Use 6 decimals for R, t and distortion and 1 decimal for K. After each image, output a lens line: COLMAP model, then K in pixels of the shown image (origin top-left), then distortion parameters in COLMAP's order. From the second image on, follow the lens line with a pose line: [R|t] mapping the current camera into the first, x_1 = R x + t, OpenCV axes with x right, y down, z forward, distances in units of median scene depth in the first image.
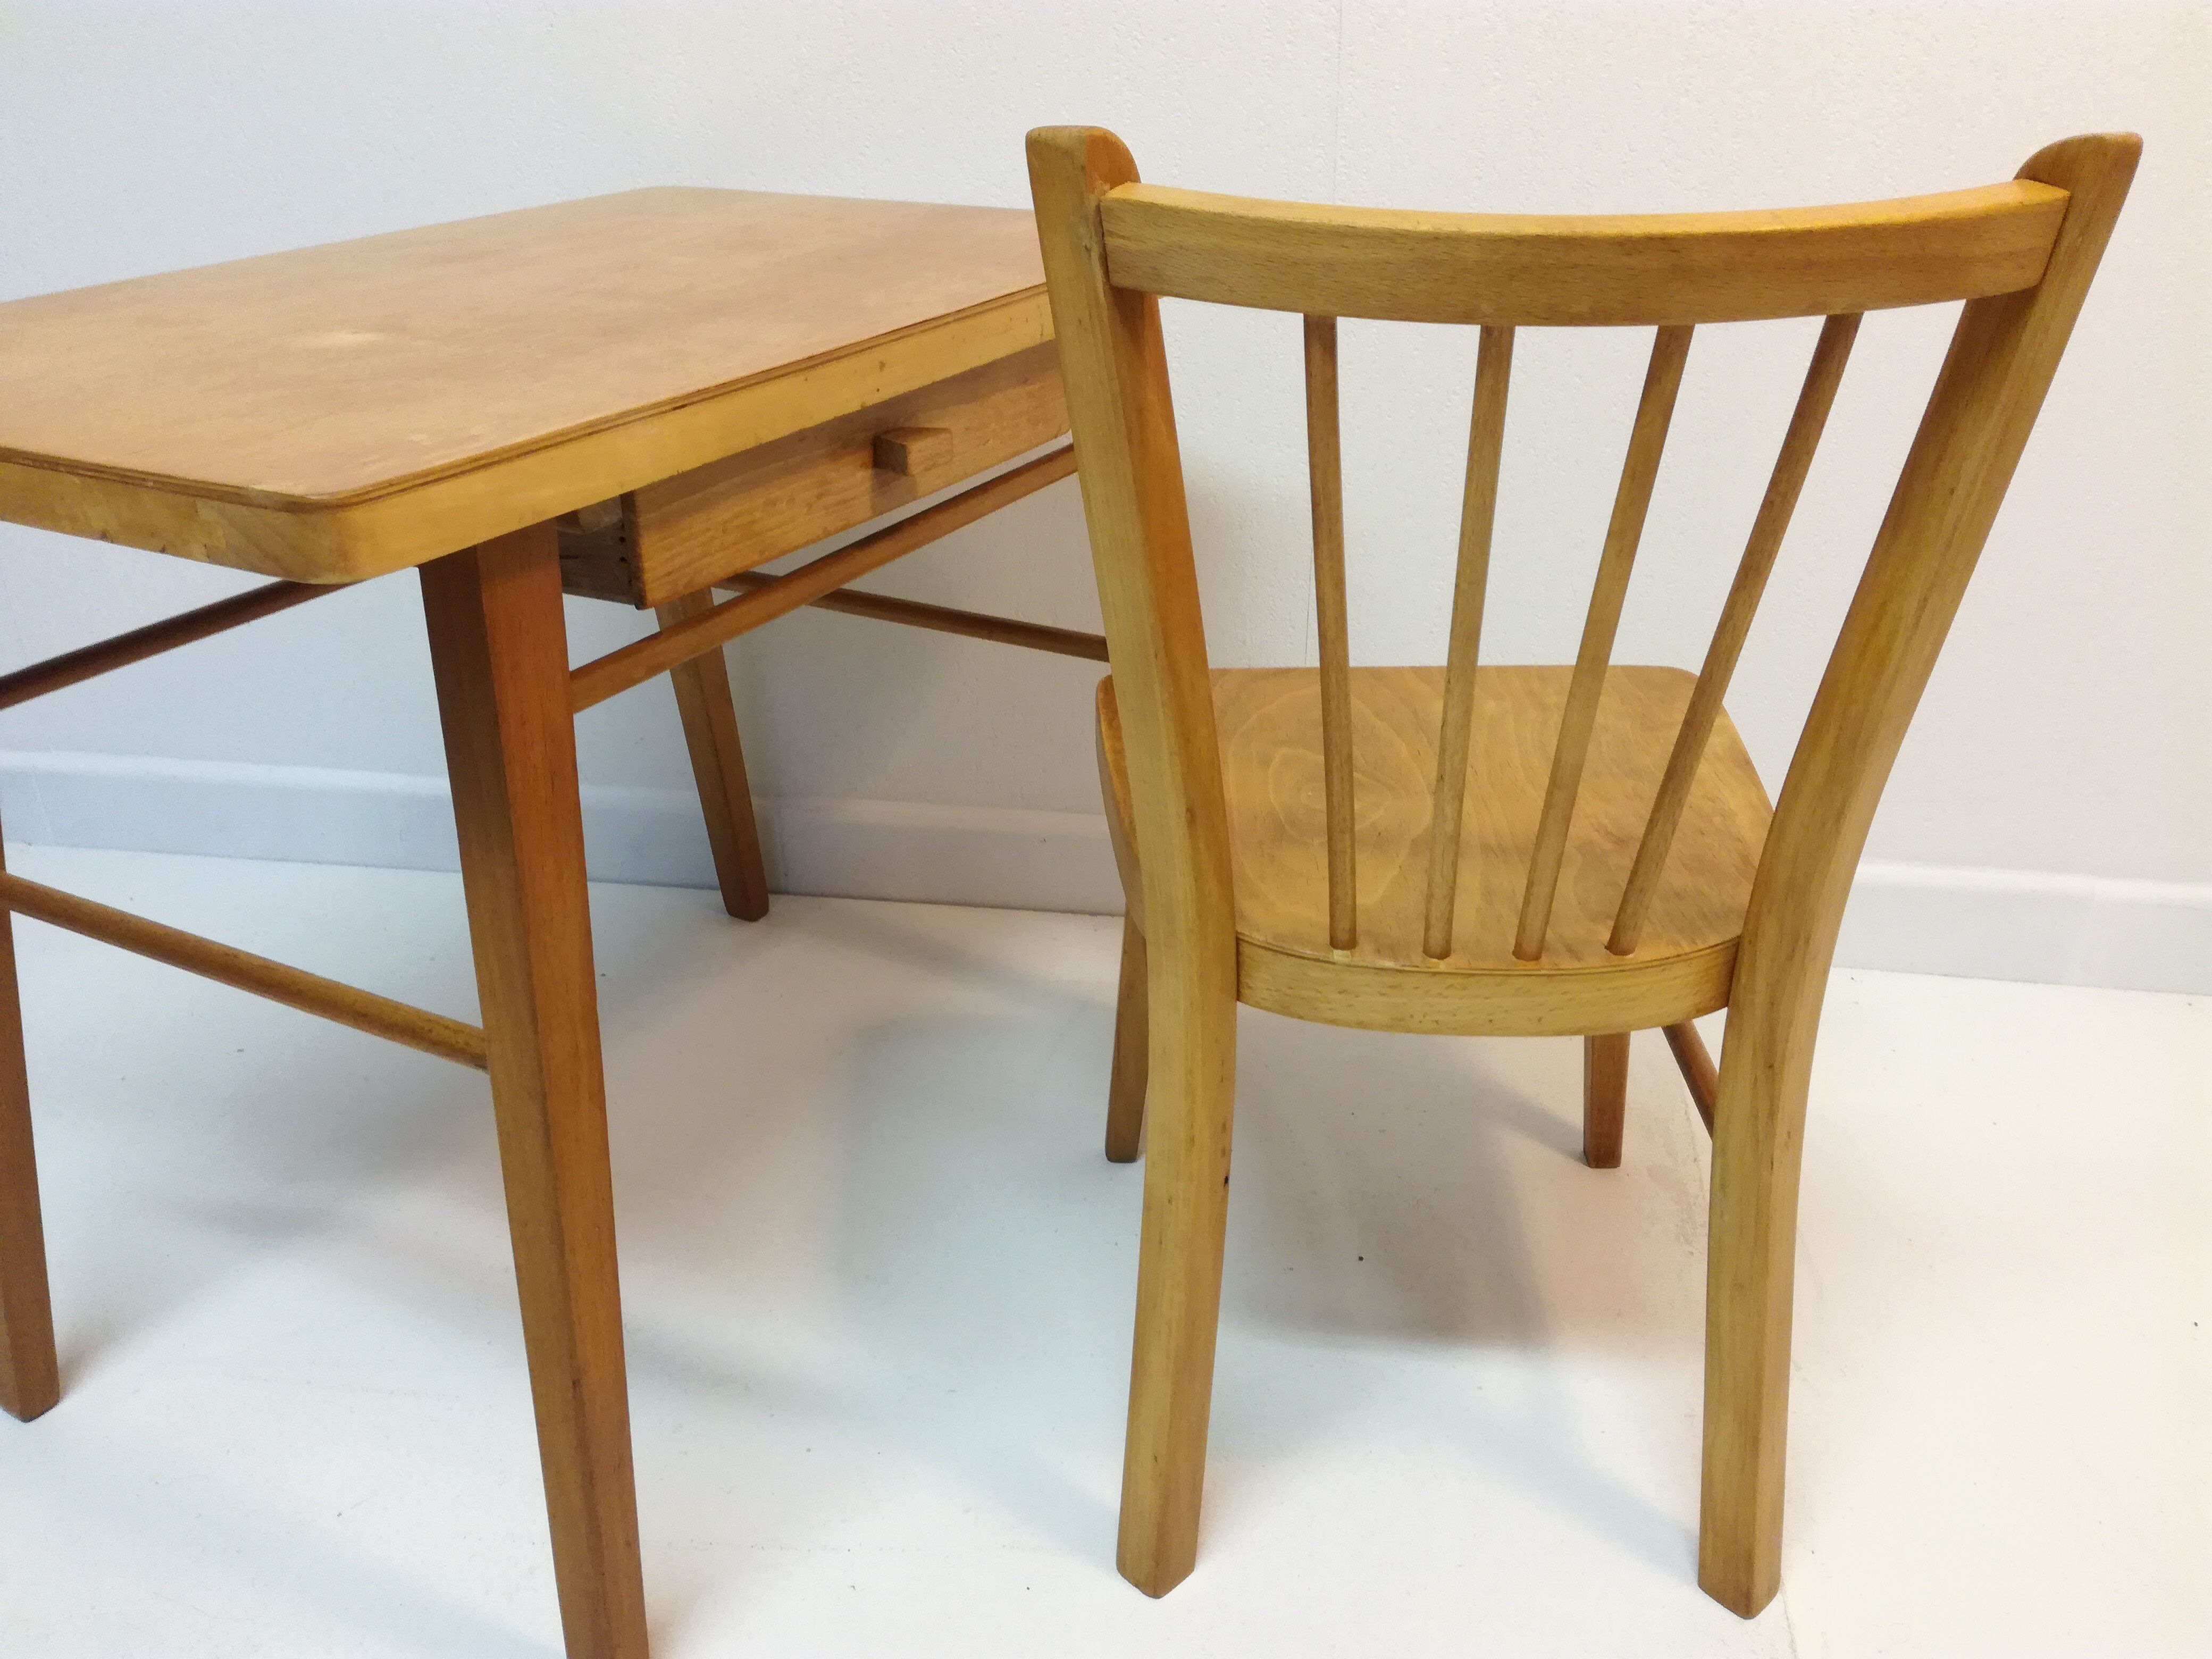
lens RADIAL K [[1818.9, 0, 1116.4], [0, 1818.9, 824.7], [0, 0, 1]] dist [0.125268, -0.233127]
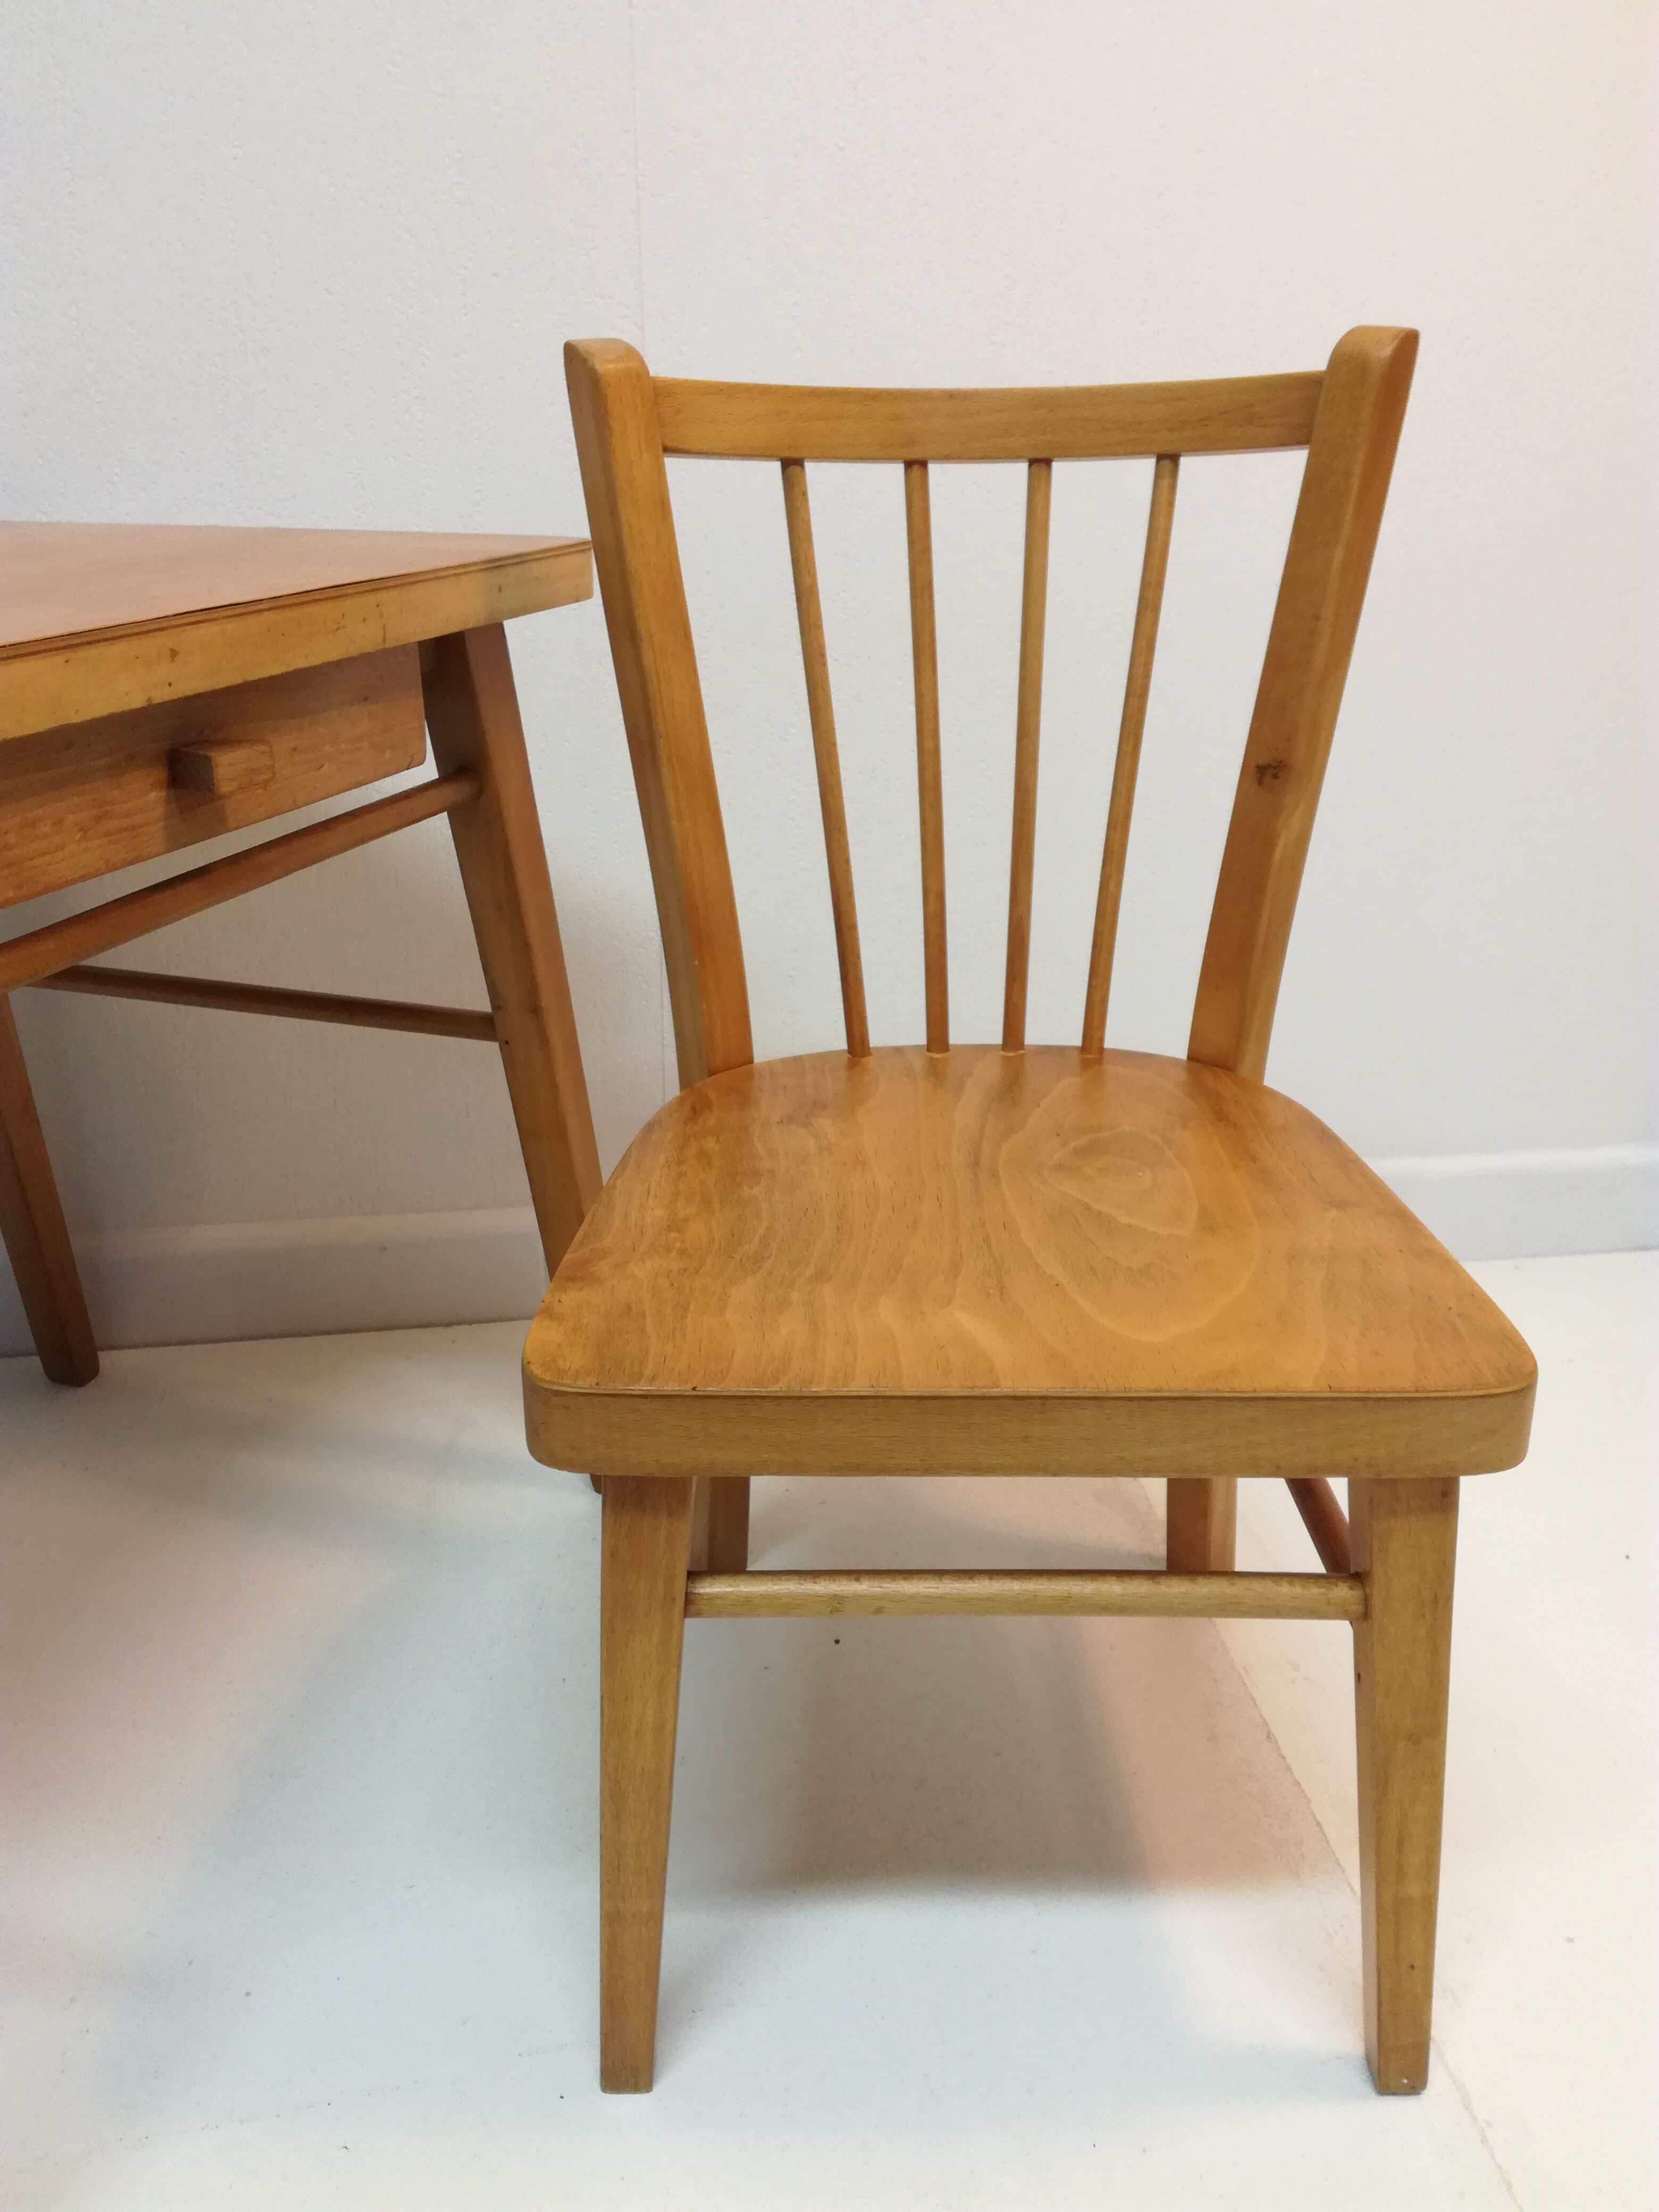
lens RADIAL K [[1818.9, 0, 829.5], [0, 1818.9, 1106.0], [0, 0, 1]] dist [0.125268, -0.233127]
pose [[0.983285, -0.057612, 0.172717, 0.004323], [0.071131, 0.994783, -0.073130, 0.027568], [-0.167603, 0.084193, 0.982253, 0.190593]]
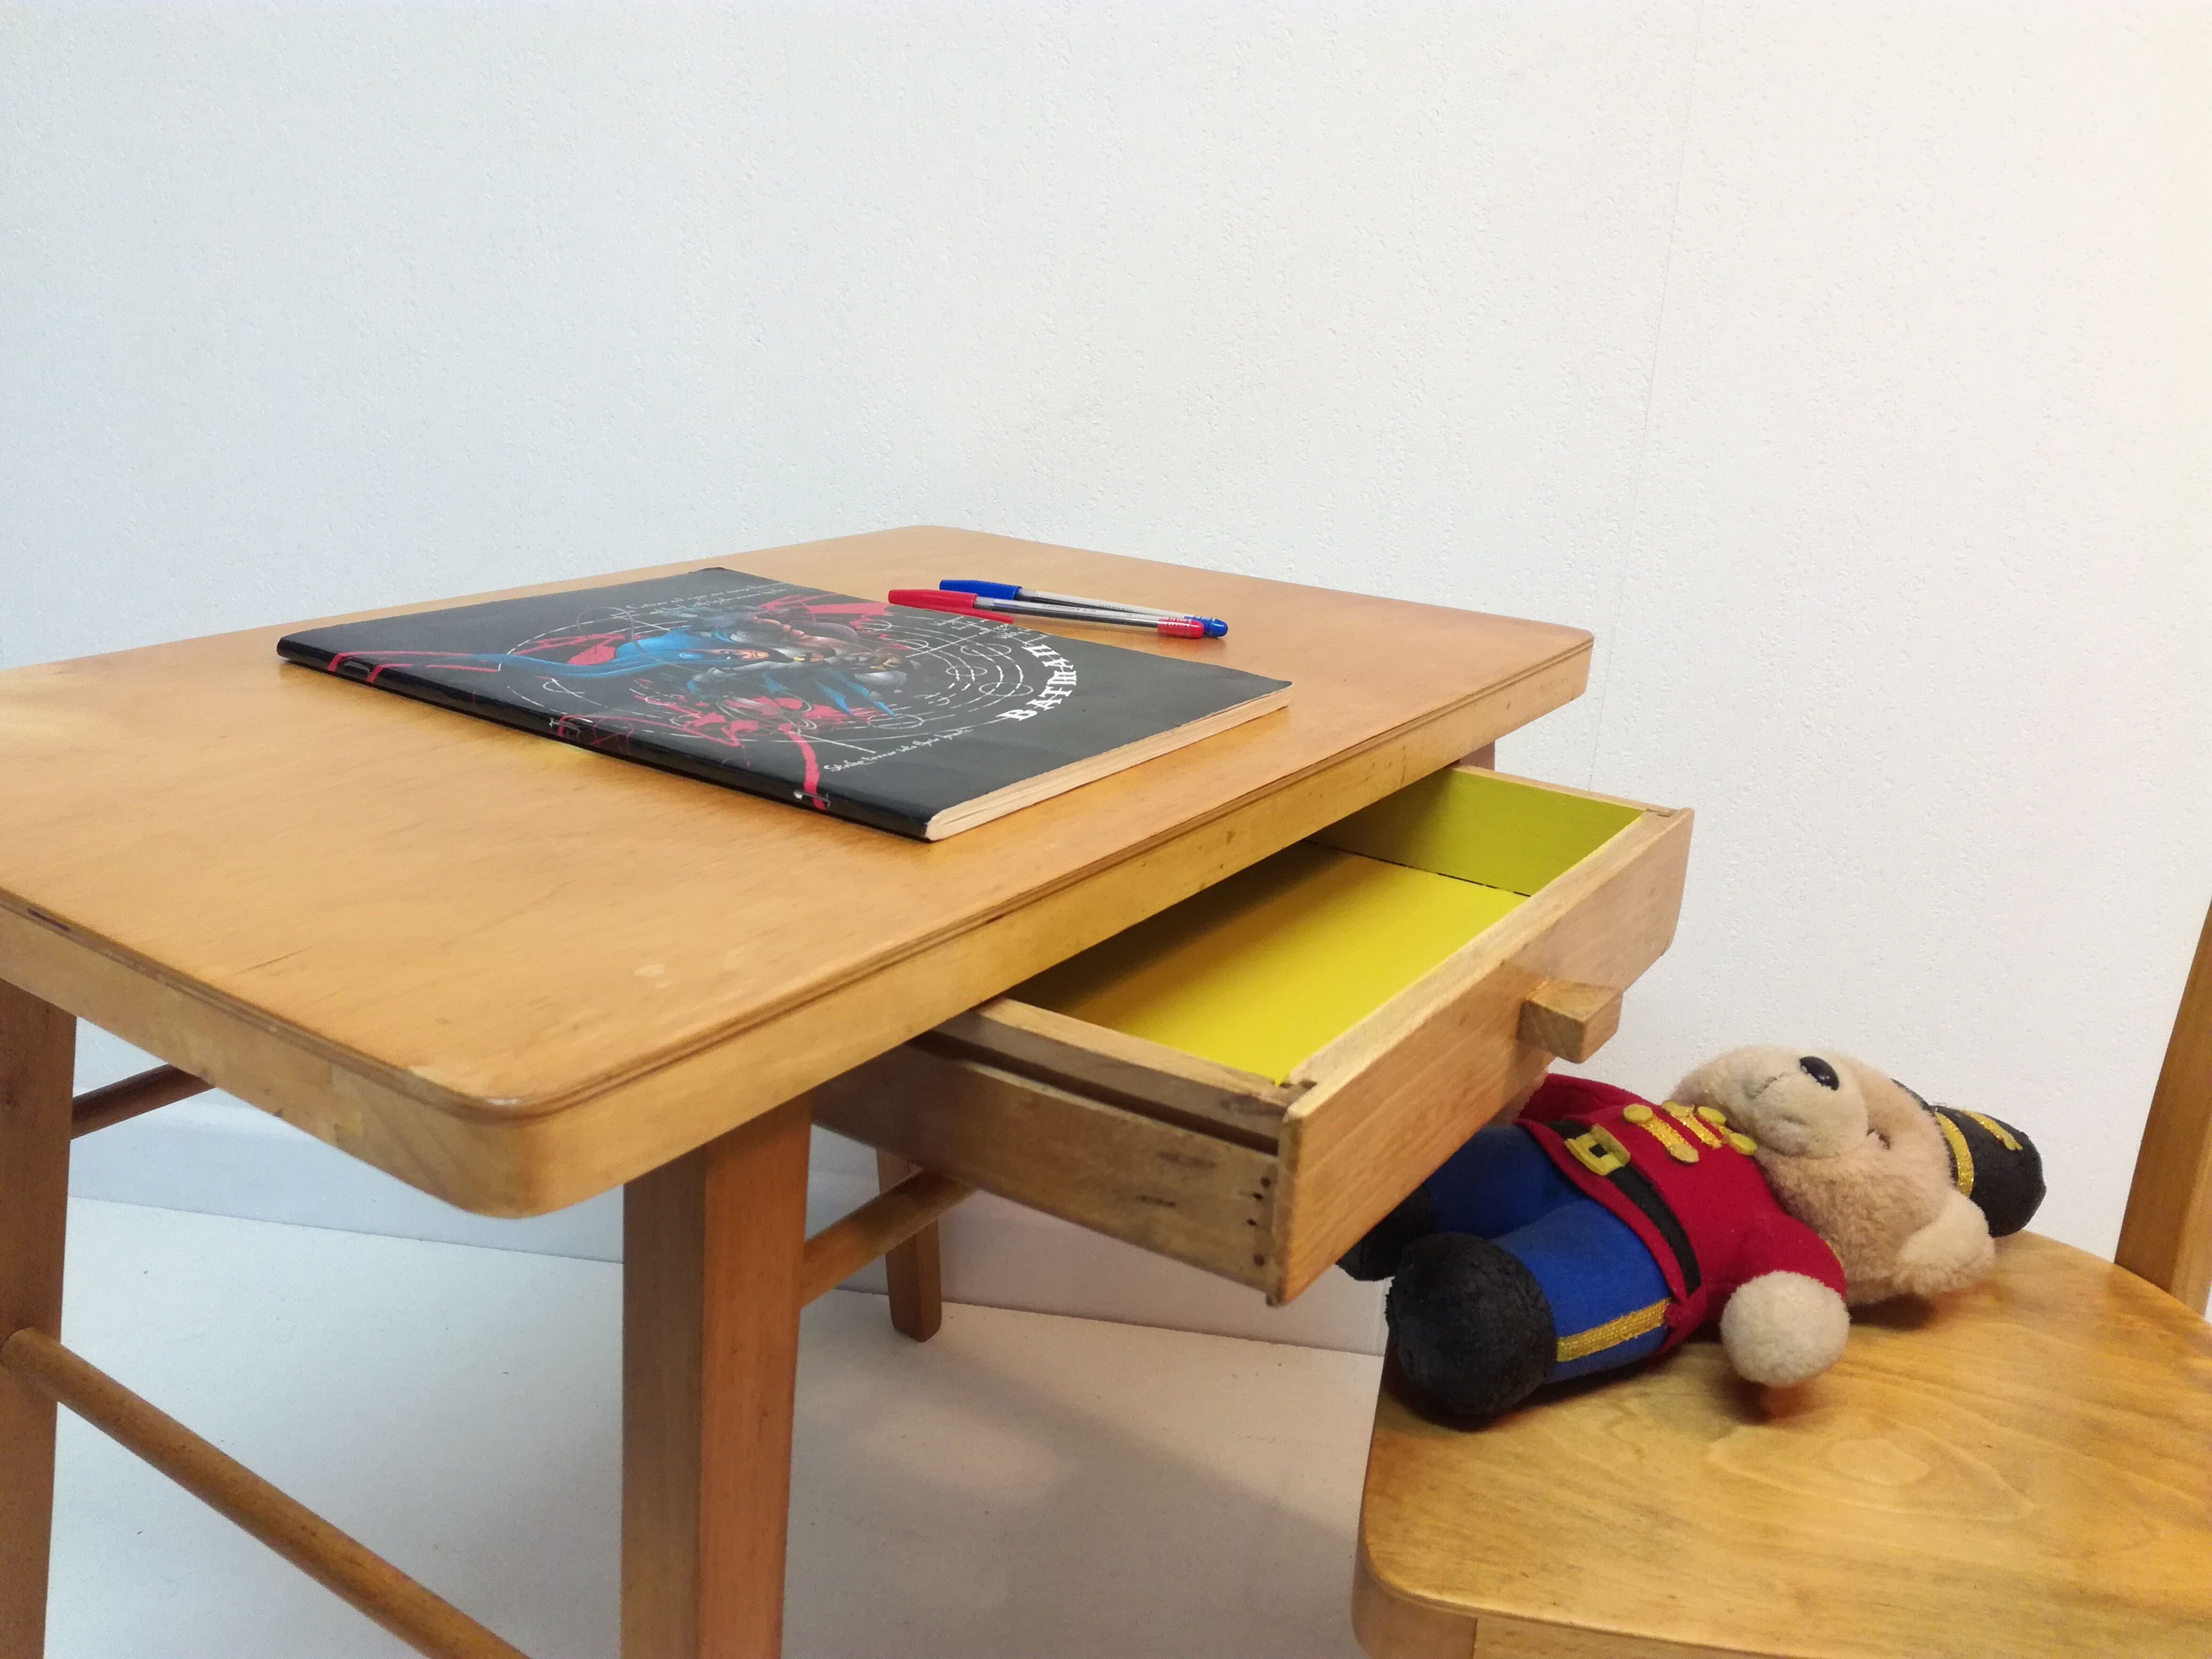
lens RADIAL K [[1784.2, 0, 1133.1], [0, 1784.2, 831.1], [0, 0, 1]] dist [0.062865, -0.093473]
pose [[0.994103, 0.088466, -0.062710, -0.130323], [-0.095928, 0.987103, -0.128162, -0.163310], [0.050563, 0.133422, 0.989769, 0.265701]]
